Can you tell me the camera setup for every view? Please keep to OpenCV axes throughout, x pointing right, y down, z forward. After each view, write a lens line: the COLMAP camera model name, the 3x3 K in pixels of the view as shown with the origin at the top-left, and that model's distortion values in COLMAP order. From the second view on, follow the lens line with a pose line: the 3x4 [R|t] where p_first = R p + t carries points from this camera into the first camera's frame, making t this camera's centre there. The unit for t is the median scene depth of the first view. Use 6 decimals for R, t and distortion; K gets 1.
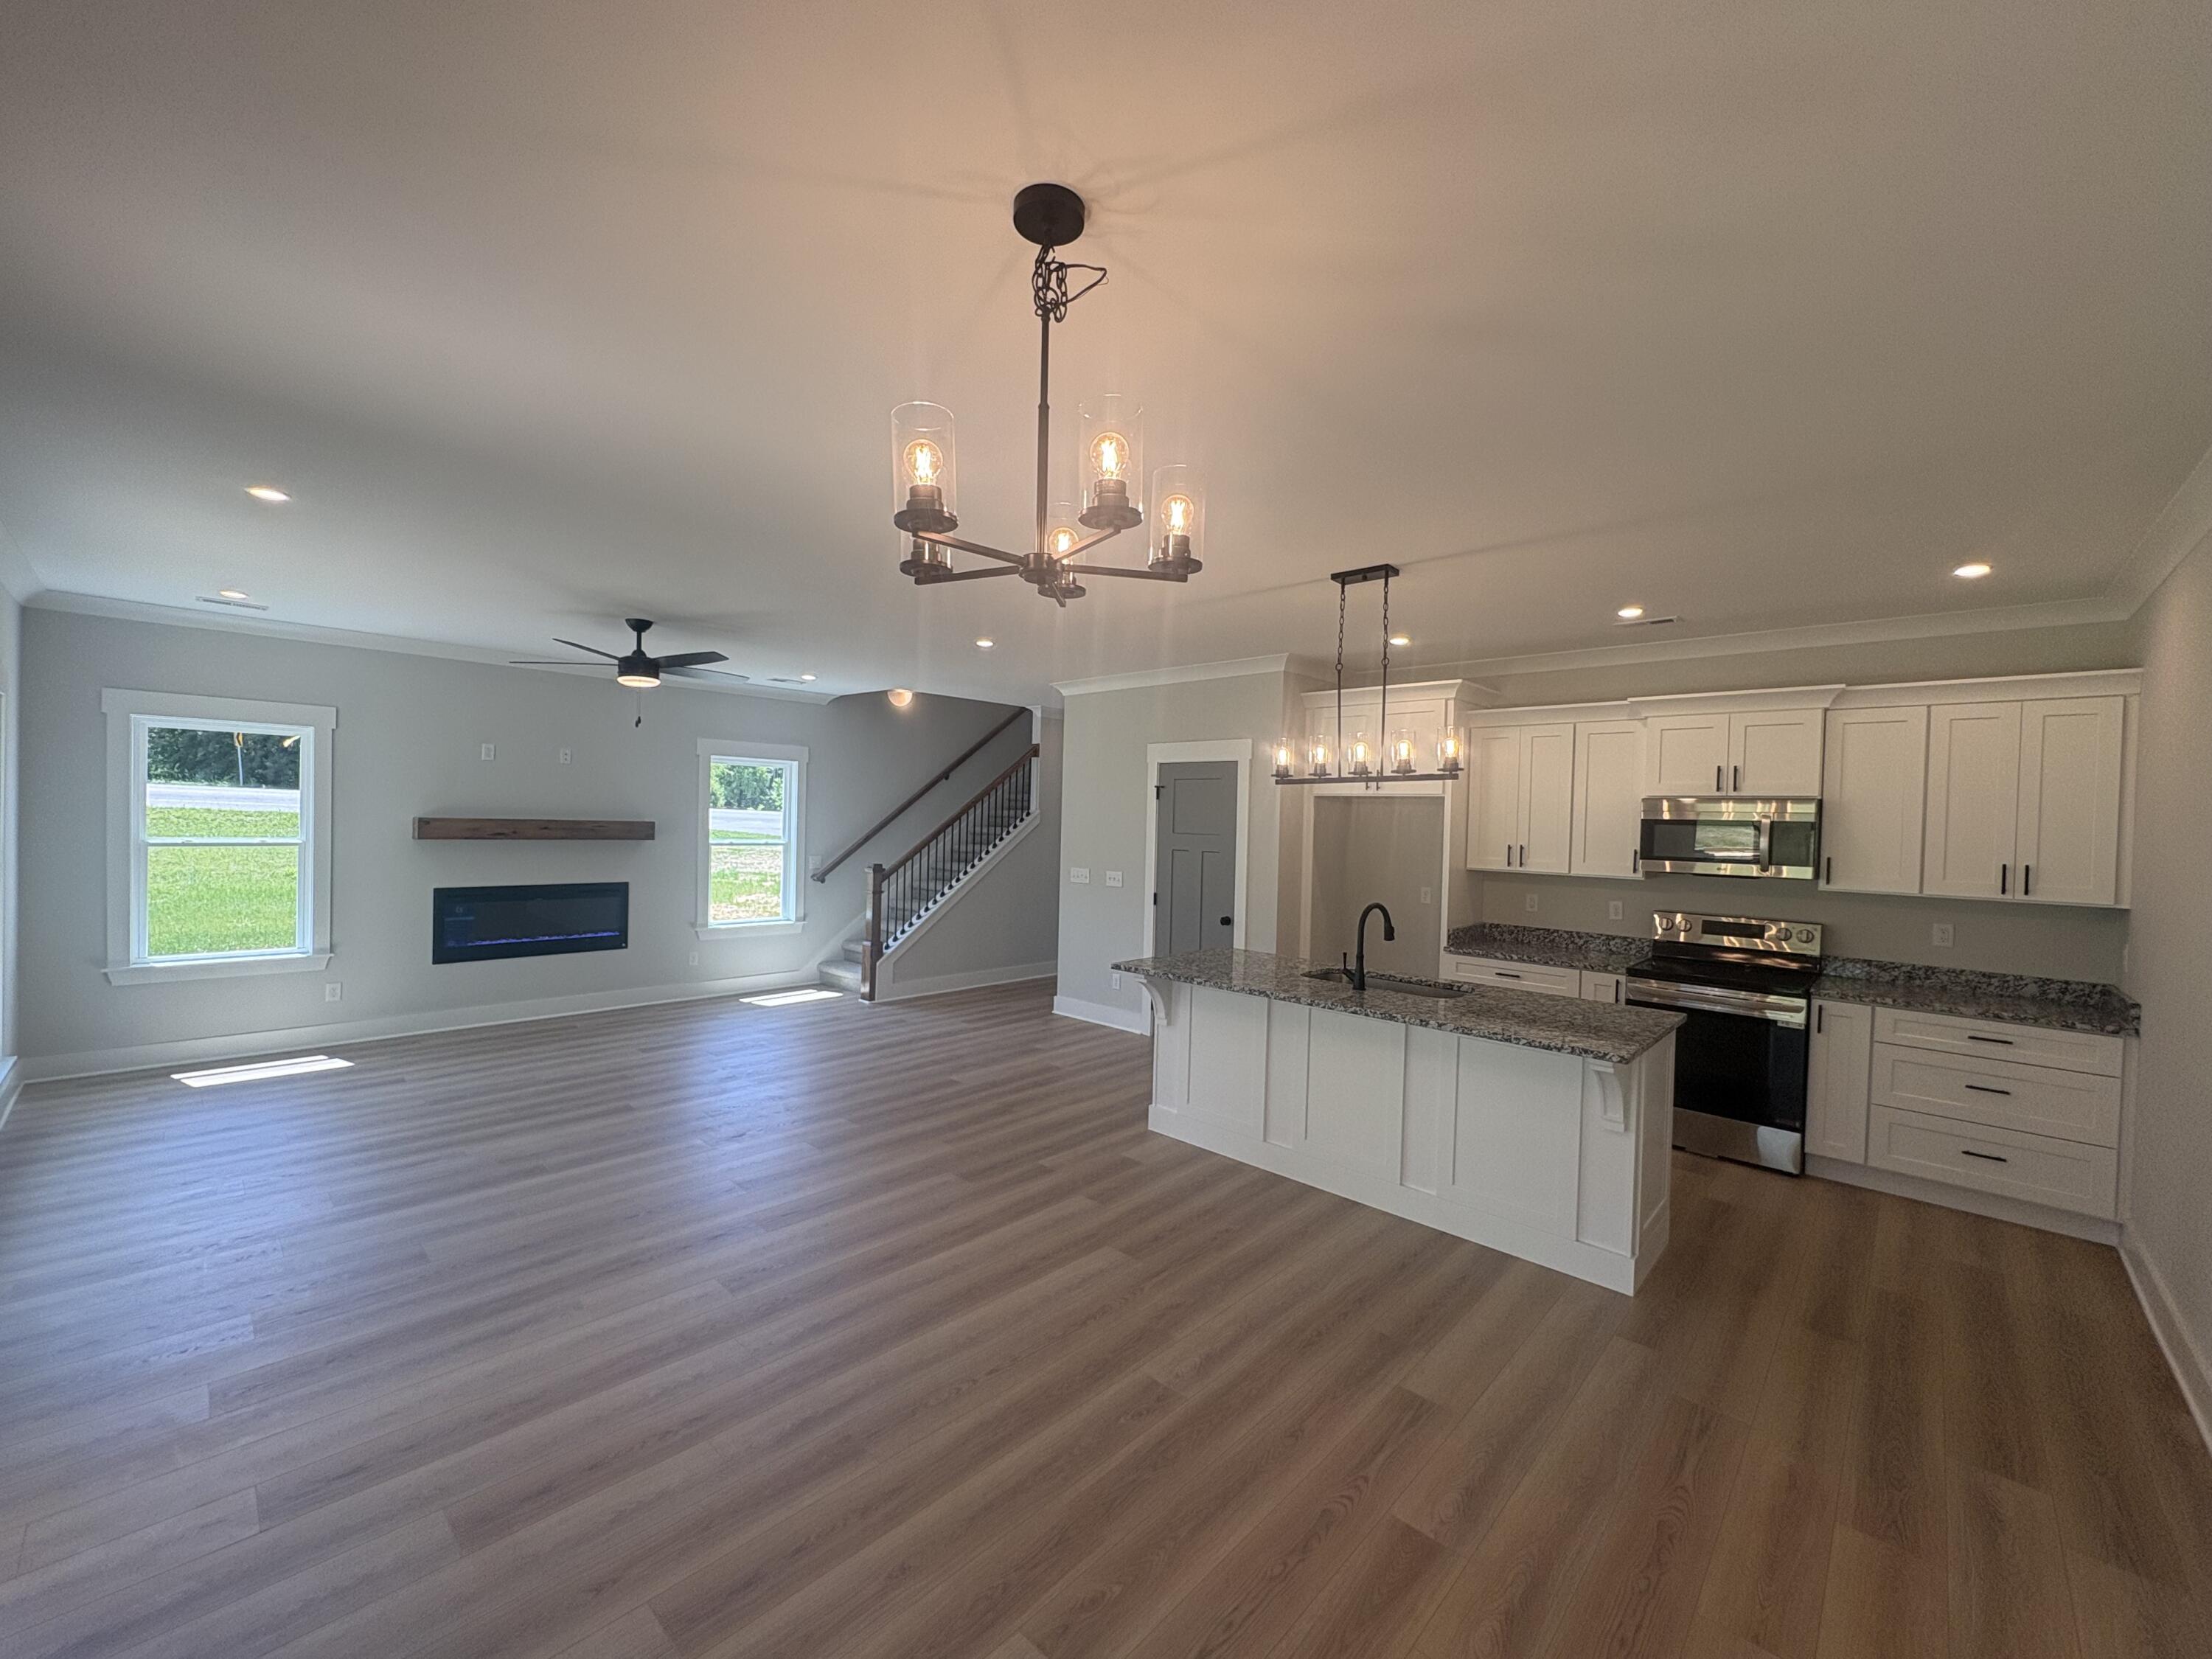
lens RADIAL K [[878.7, 0, 1106.0], [0, 878.7, 829.5], [0, 0, 1]] dist [-0.001657, 0.000190]
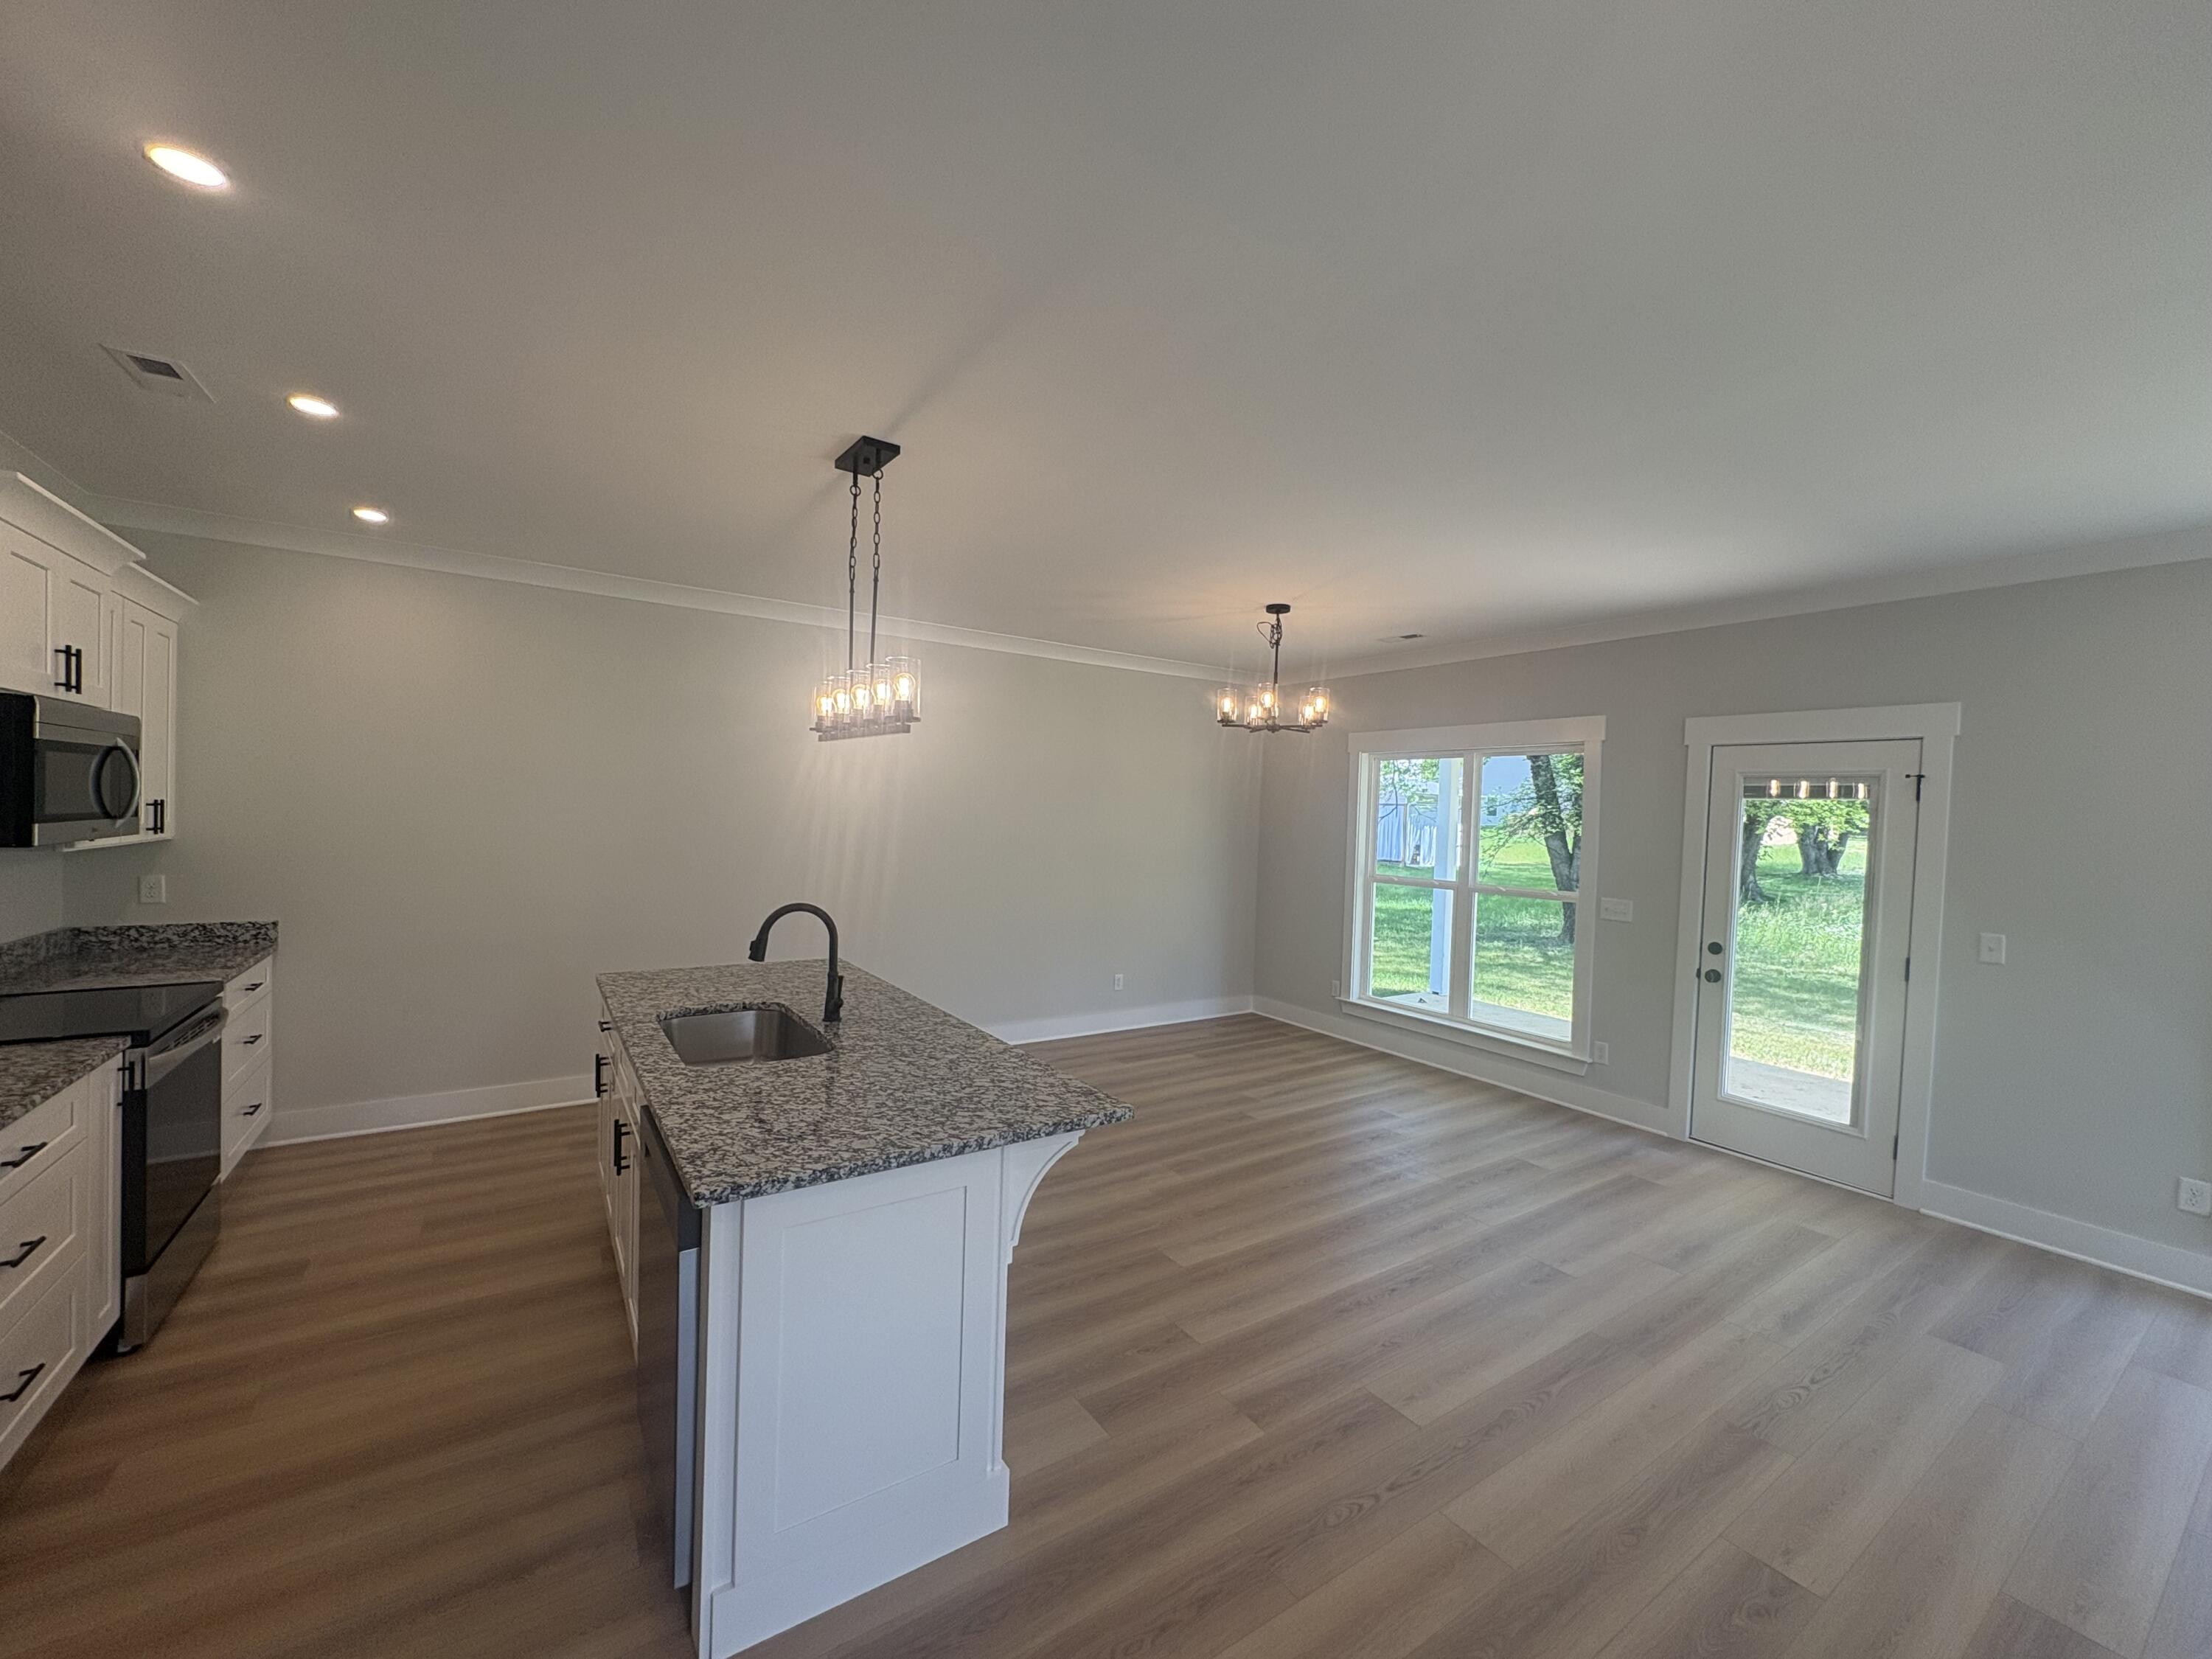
lens RADIAL K [[878.7, 0, 1106.0], [0, 878.7, 829.5], [0, 0, 1]] dist [-0.001657, 0.000190]
pose [[-0.972703, -0.061769, 0.223681, -0.063046], [-0.054559, 0.997777, 0.038280, -0.011559], [-0.225549, 0.025031, -0.973910, 1.213360]]
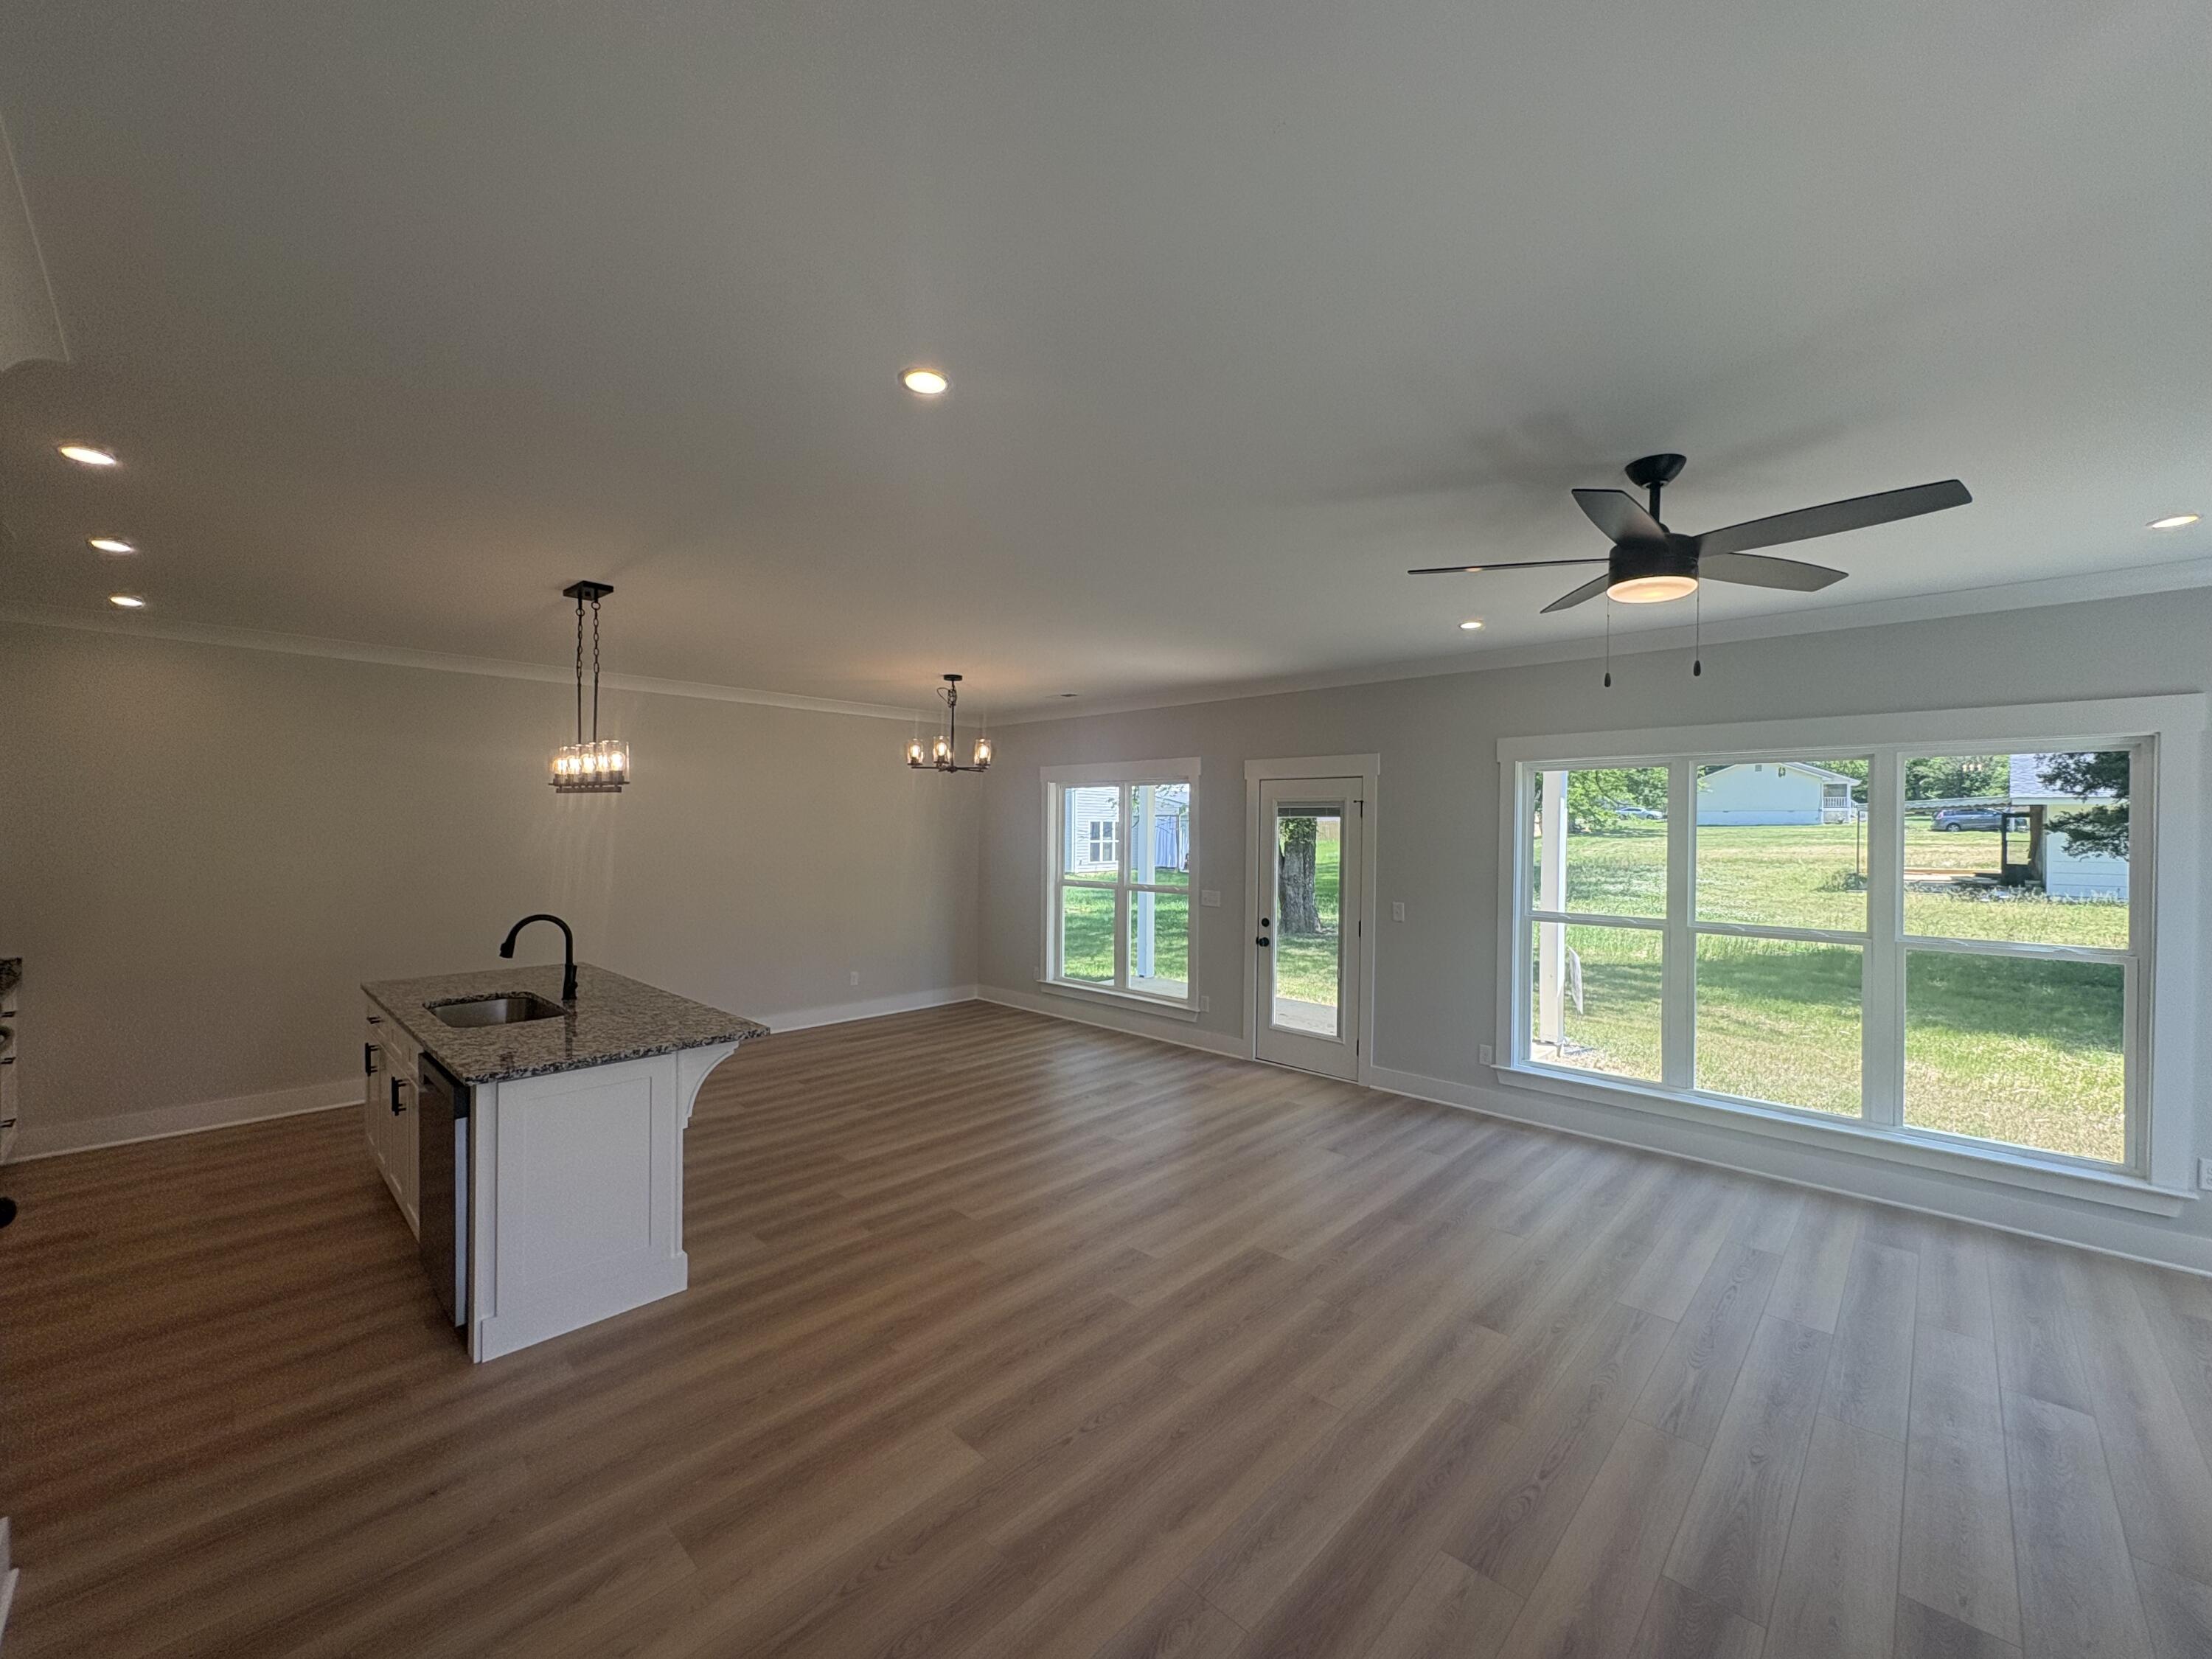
lens RADIAL K [[878.7, 0, 1106.0], [0, 878.7, 829.5], [0, 0, 1]] dist [-0.001657, 0.000190]
pose [[-0.999380, -0.034043, 0.008928, -0.237601], [-0.033918, 0.999329, 0.013808, -0.032662], [-0.009392, 0.013497, -0.999865, 1.459241]]
